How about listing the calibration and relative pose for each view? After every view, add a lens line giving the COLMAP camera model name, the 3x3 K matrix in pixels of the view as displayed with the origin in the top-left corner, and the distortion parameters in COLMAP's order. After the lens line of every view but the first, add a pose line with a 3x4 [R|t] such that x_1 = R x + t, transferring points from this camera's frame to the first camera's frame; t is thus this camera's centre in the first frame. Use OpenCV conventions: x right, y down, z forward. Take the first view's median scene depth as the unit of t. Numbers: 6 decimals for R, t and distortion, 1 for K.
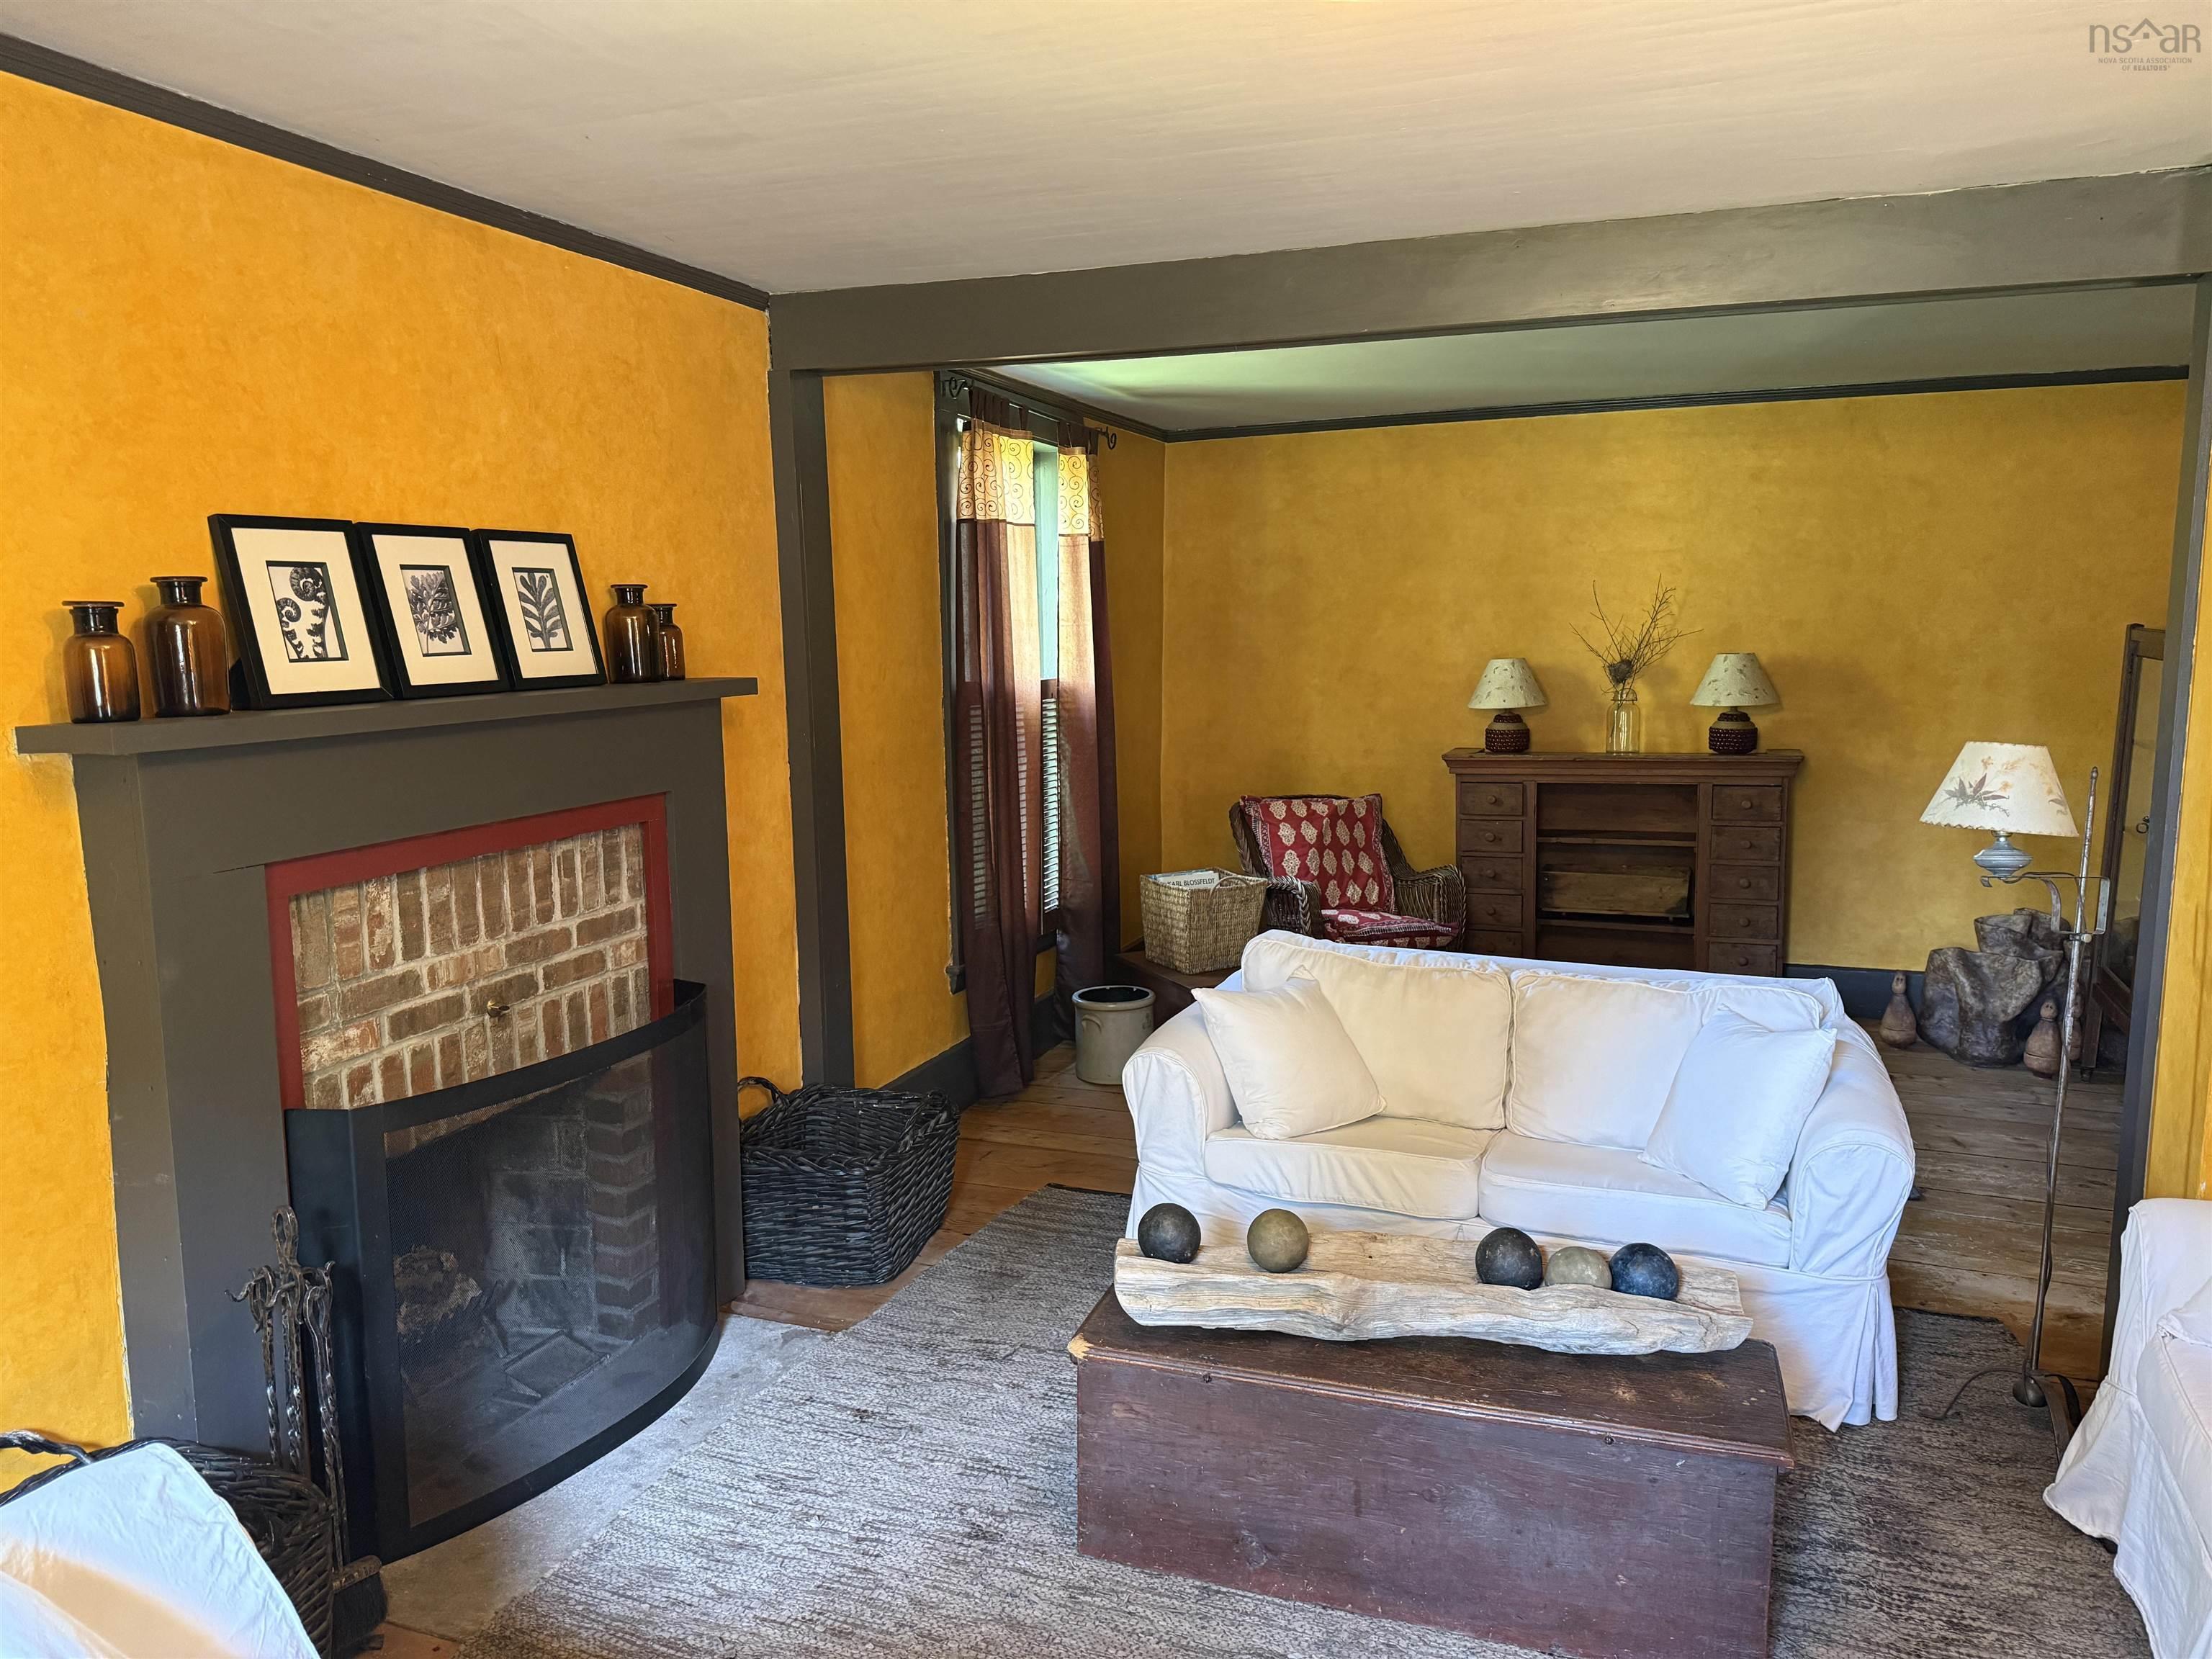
lens RADIAL K [[1564.5, 0, 1106.0], [0, 1564.5, 829.5], [0, 0, 1]] dist [0.101332, -0.199931]
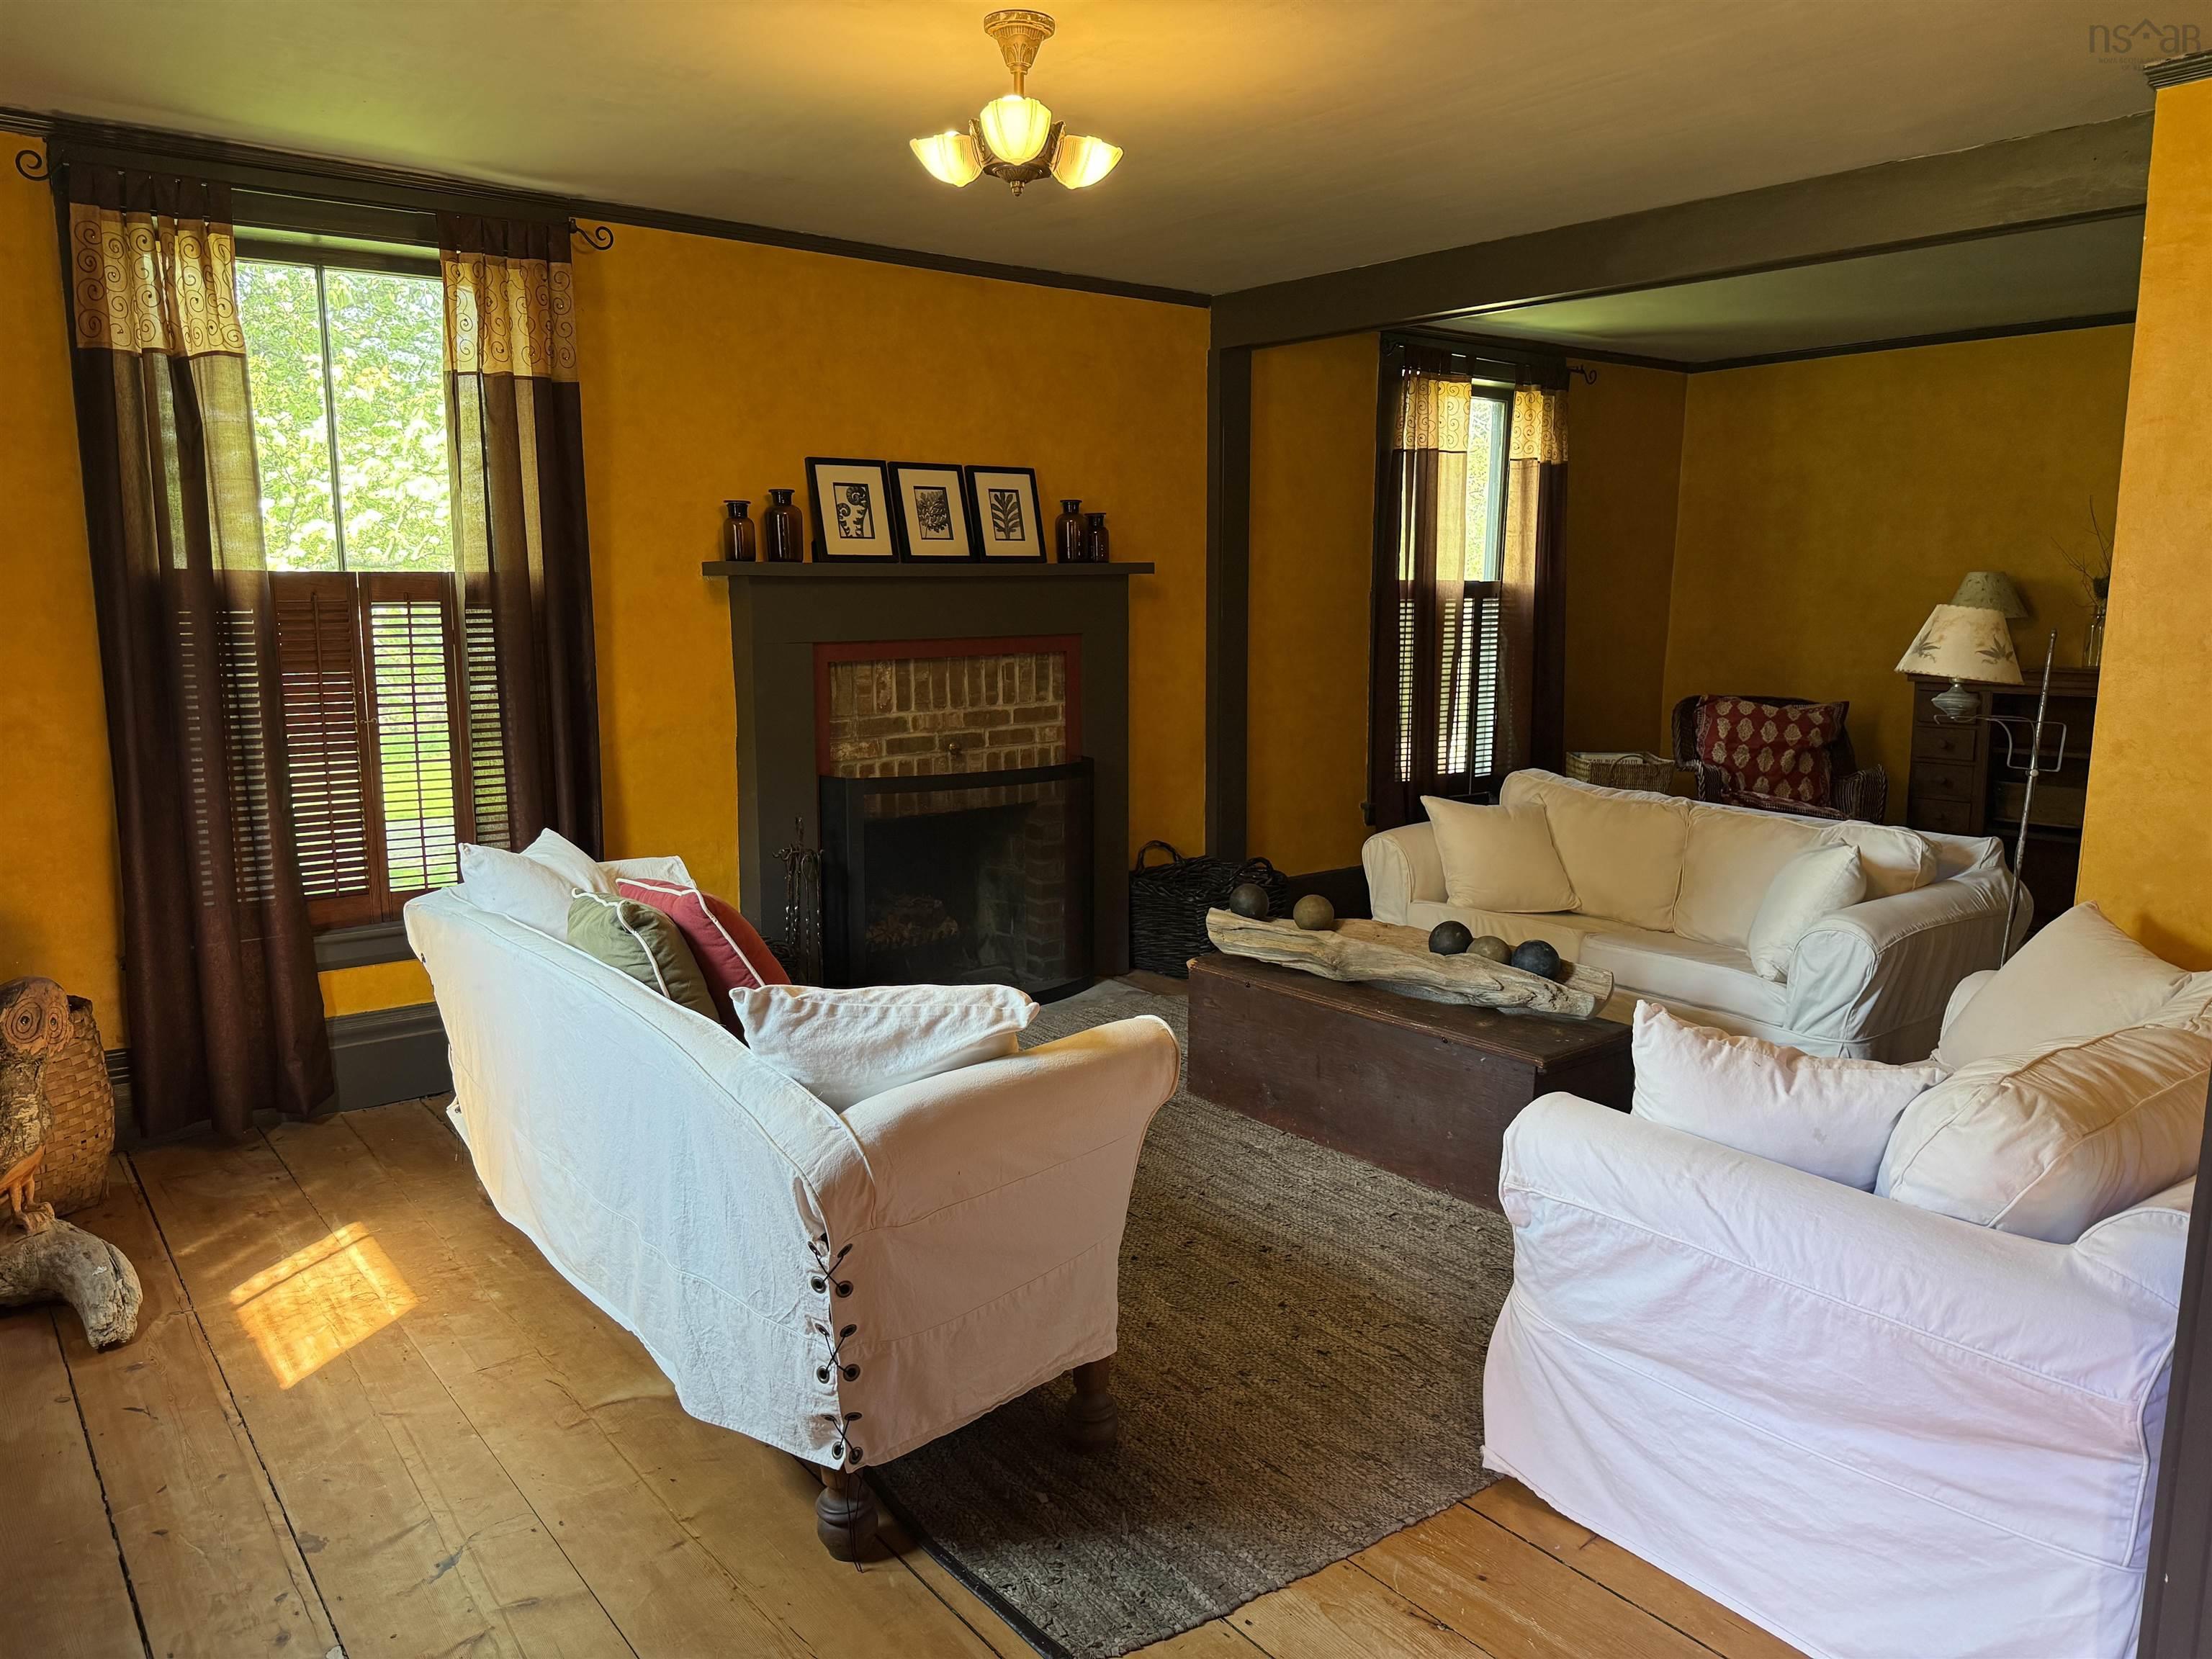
lens RADIAL K [[1586.9, 0, 1106.0], [0, 1586.9, 829.5], [0, 0, 1]] dist [0.171202, -0.214239]
pose [[0.858571, 0.091197, -0.504519, 0.619464], [-0.077580, 0.995831, 0.047983, 0.102226], [0.506791, -0.002056, 0.862066, -0.393742]]
